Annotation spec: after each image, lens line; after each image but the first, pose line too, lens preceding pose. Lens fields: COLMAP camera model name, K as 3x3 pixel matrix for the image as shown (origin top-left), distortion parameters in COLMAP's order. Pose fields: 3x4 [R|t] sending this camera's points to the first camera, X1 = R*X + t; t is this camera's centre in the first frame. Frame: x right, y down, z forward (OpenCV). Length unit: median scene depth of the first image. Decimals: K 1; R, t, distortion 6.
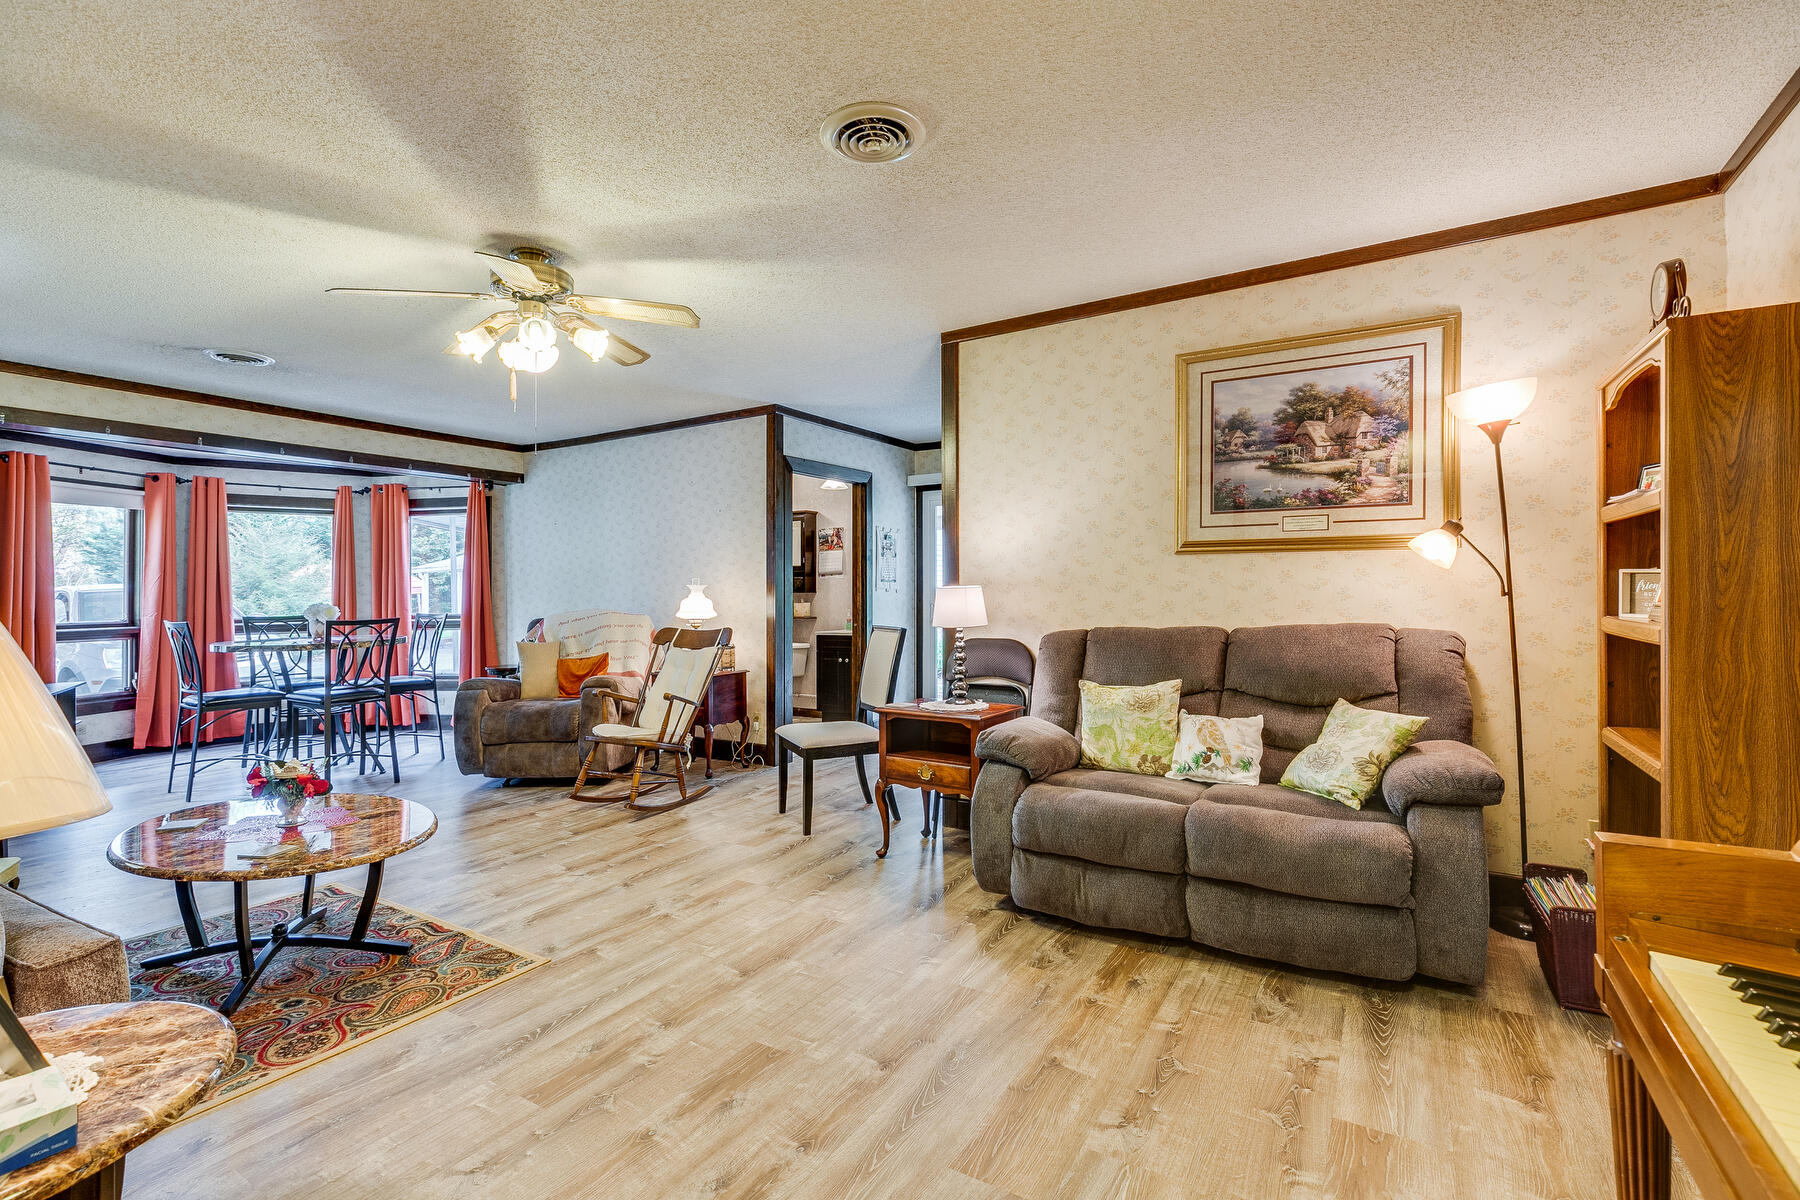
lens RADIAL K [[813.6, 0, 903.2], [0, 813.6, 583.4], [0, 0, 1]] dist [0.003003, 0.000236]
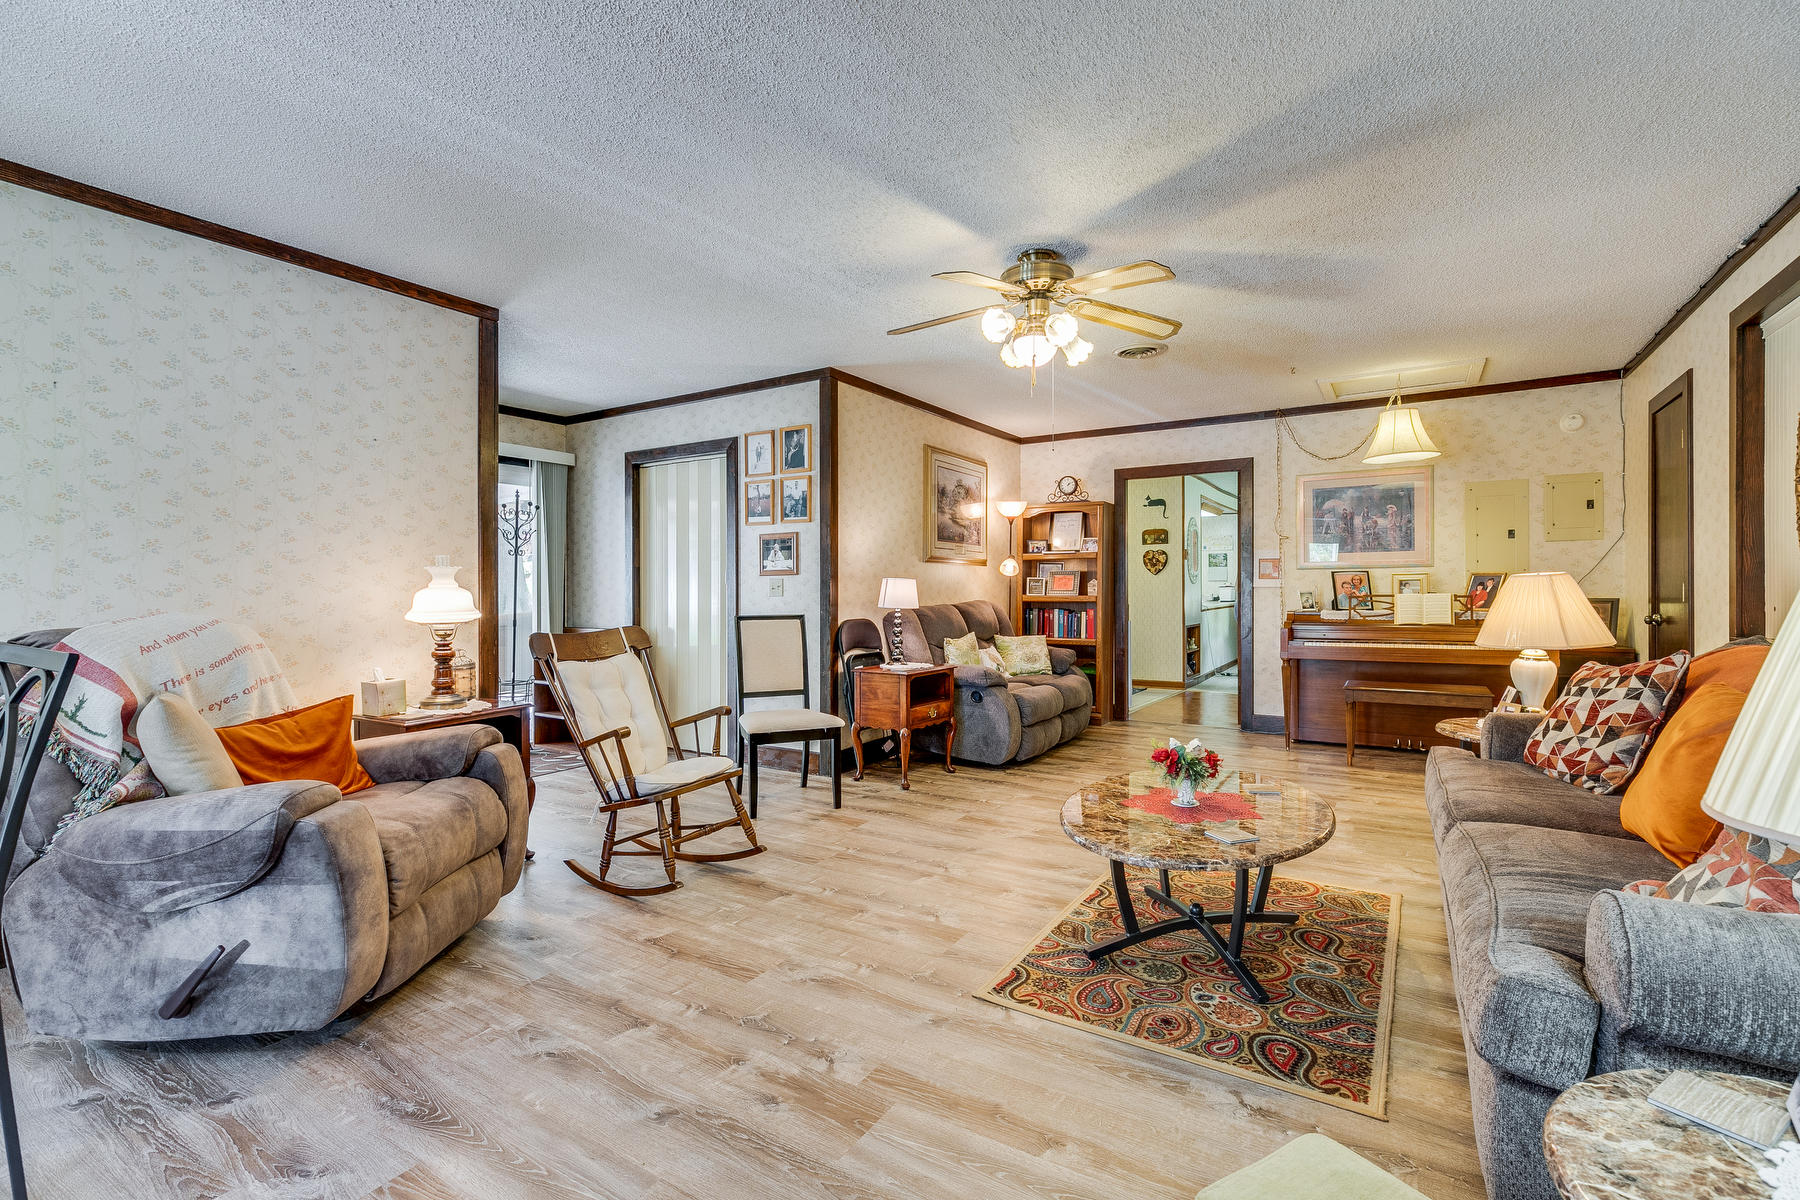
lens RADIAL K [[799.5, 0, 900.9], [0, 799.5, 605.6], [0, 0, 1]] dist [0.001691, 0.000052]
pose [[0.013600, -0.009296, 0.999864, -1.539017], [-0.003426, 0.999950, 0.009343, 0.044045], [-0.999902, -0.003553, 0.013567, 1.195485]]
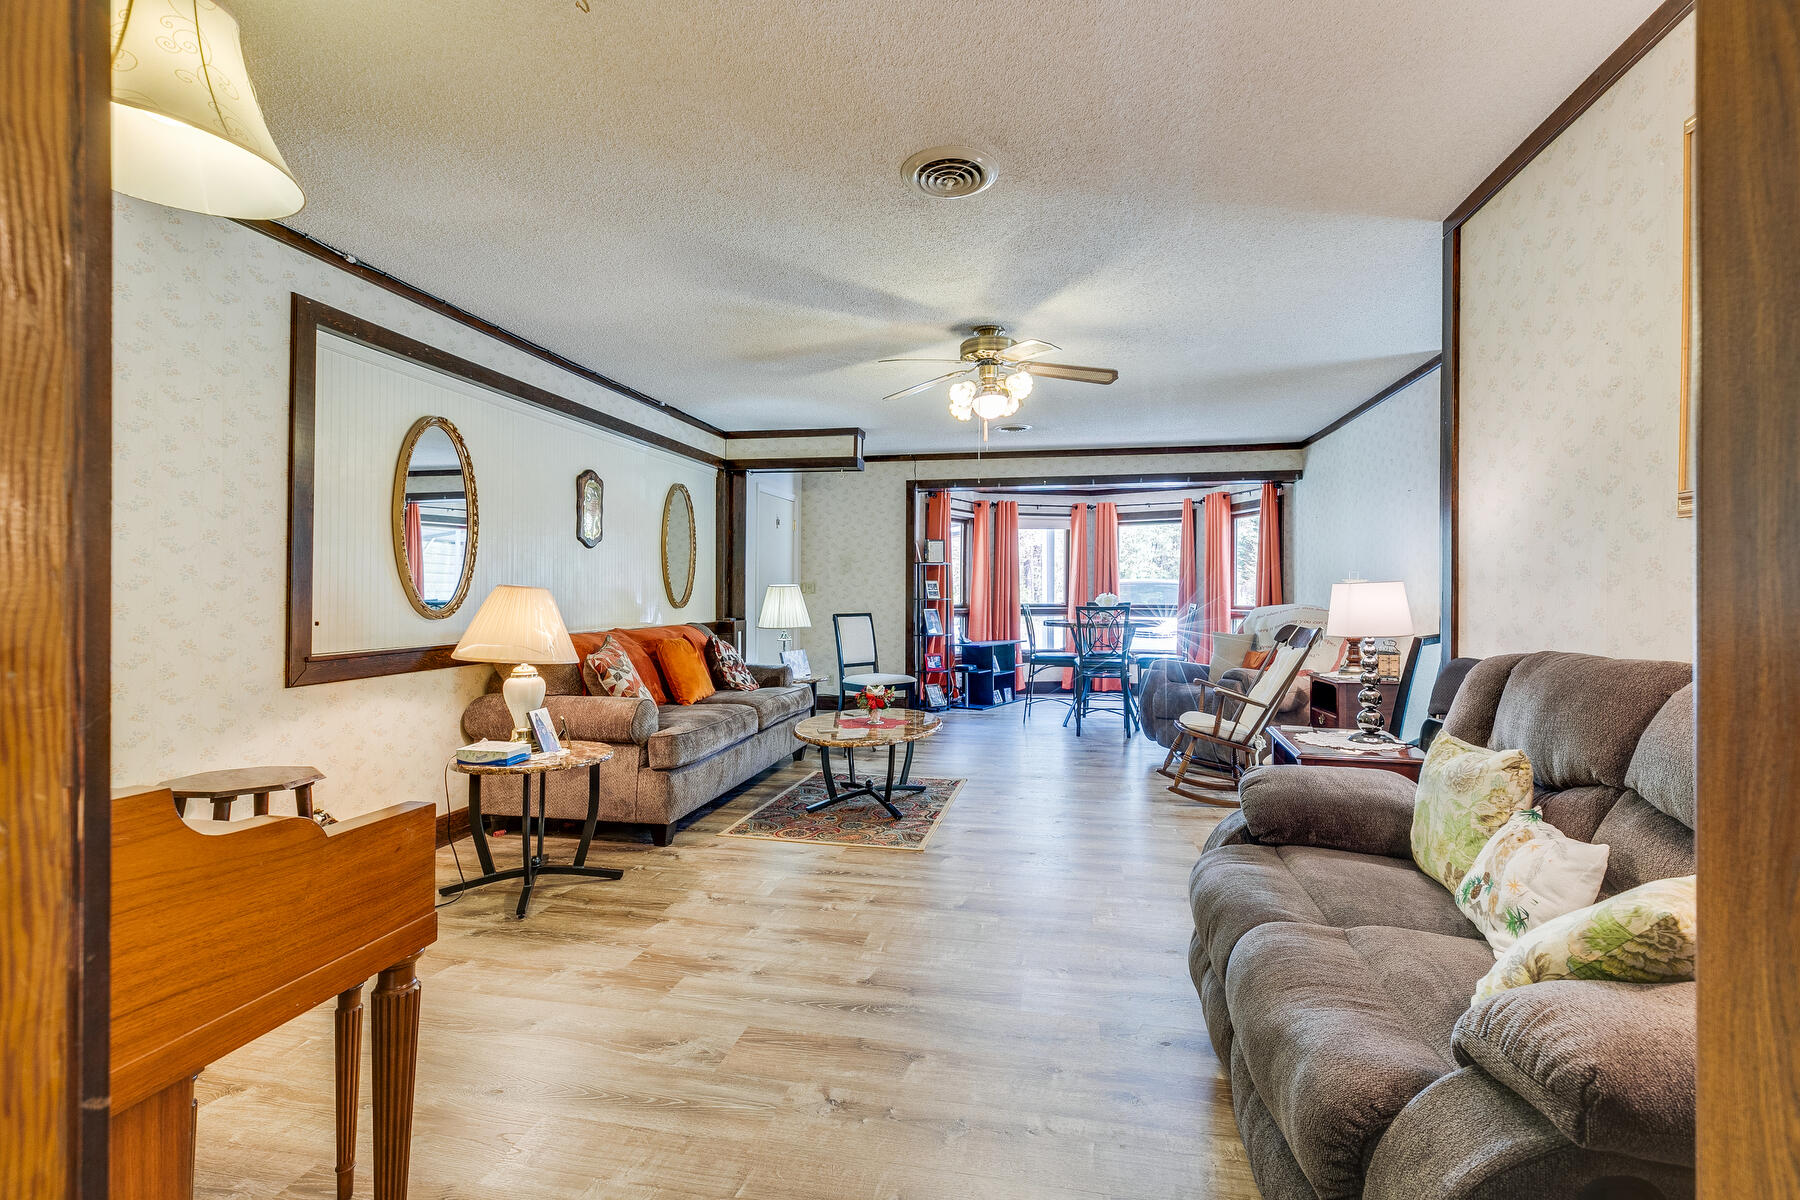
lens RADIAL K [[807.9, 0, 899.1], [0, 807.9, 580.7], [0, 0, 1]] dist [0.003176, 0.000010]
pose [[0.341771, -0.000369, -0.939783, 0.739933], [0.005310, 0.999985, 0.001539, -0.000825], [0.939768, -0.005516, 0.341768, 0.426666]]
